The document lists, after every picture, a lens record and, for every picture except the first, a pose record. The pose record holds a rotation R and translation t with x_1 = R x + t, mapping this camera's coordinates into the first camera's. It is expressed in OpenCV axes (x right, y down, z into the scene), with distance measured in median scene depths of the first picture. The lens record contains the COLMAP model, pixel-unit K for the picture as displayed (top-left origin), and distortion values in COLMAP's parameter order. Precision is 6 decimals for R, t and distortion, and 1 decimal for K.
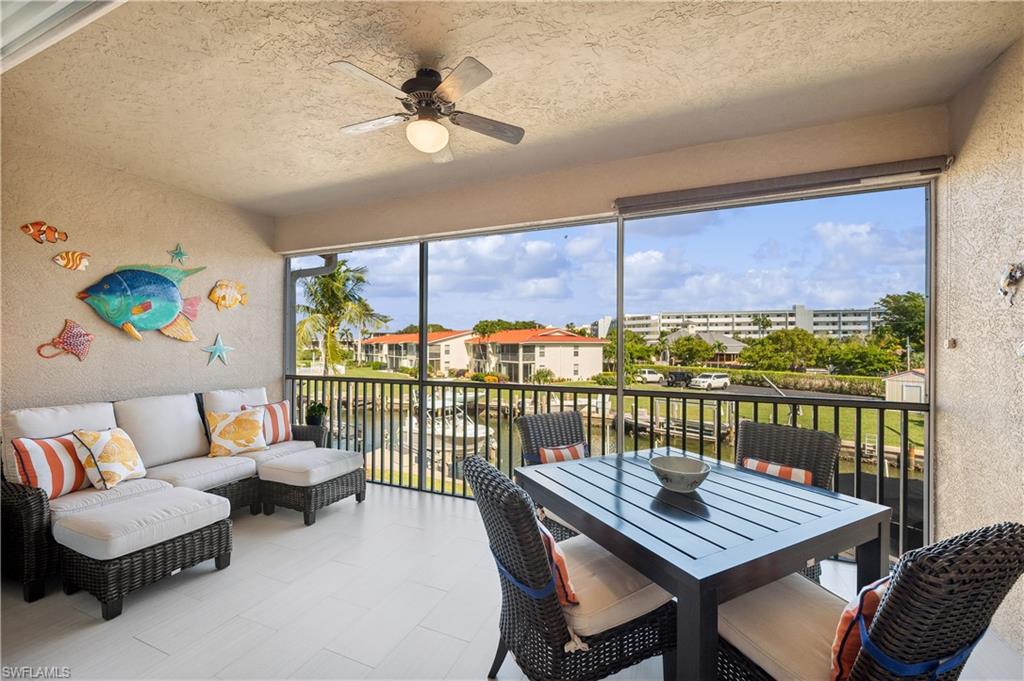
lens RADIAL K [[414.7, 0, 519.3], [0, 414.7, 347.3], [0, 0, 1]] dist [-0.003861, 0.000332]
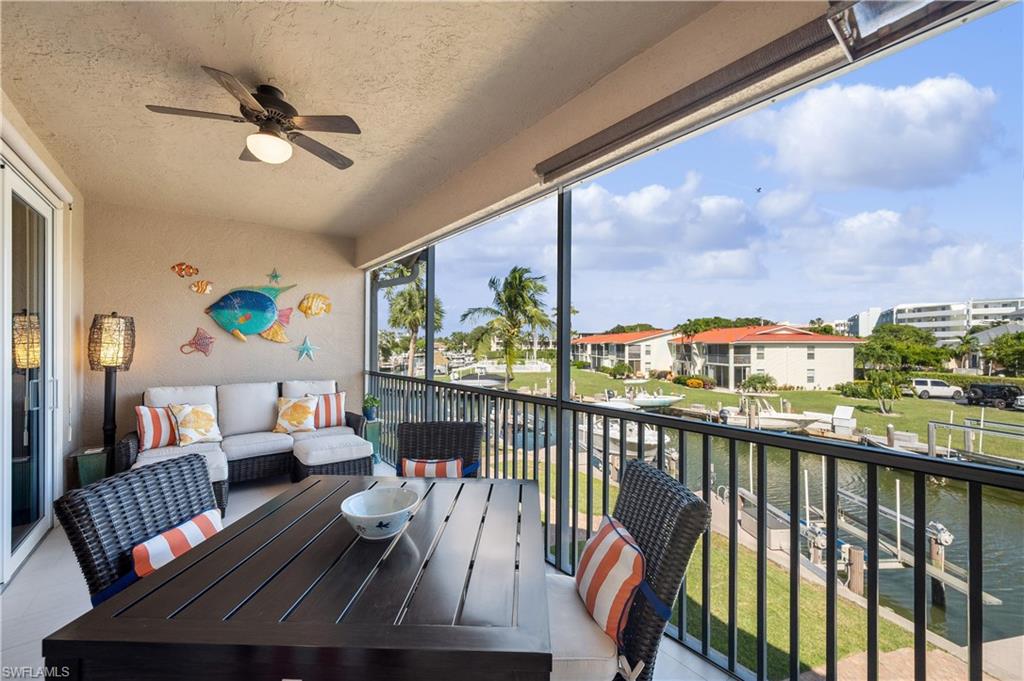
lens RADIAL K [[414.7, 0, 514.3], [0, 414.7, 347.0], [0, 0, 1]] dist [-0.003861, 0.000332]
pose [[0.870152, 0.003661, -0.492769, 0.087837], [-0.004142, 0.999991, 0.000115, -0.000538], [0.492765, 0.001941, 0.870160, 0.040027]]
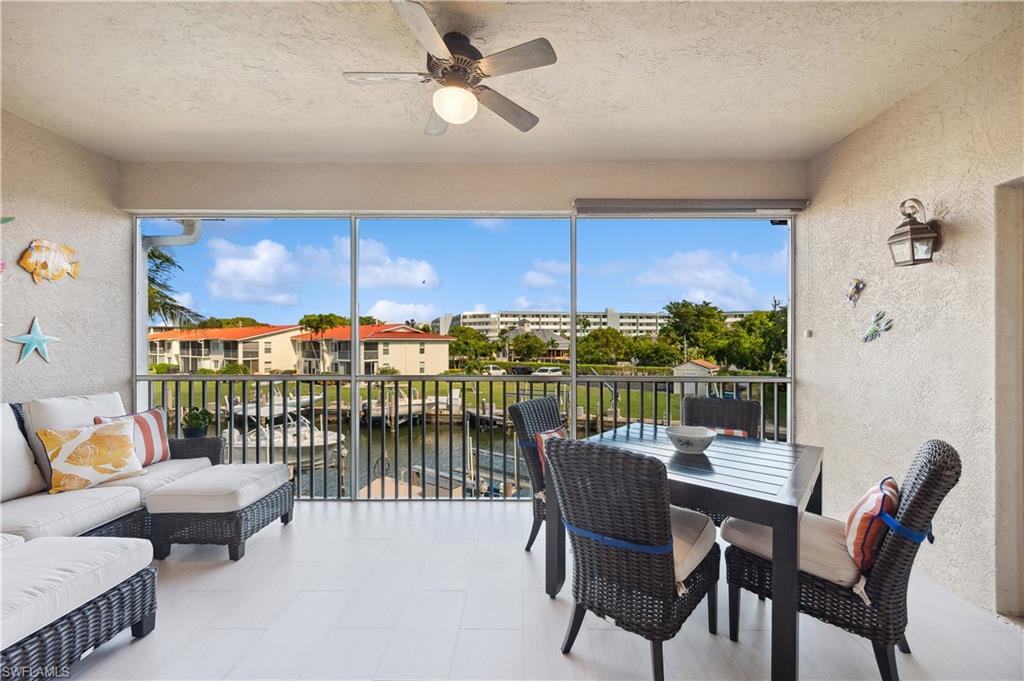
lens RADIAL K [[414.7, 0, 528.4], [0, 414.7, 346.4], [0, 0, 1]] dist [-0.003861, 0.000332]
pose [[0.919376, -0.004835, 0.393350, -0.046526], [0.003246, 0.999984, 0.004705, 0.002990], [-0.393366, -0.003049, 0.919377, 0.008387]]
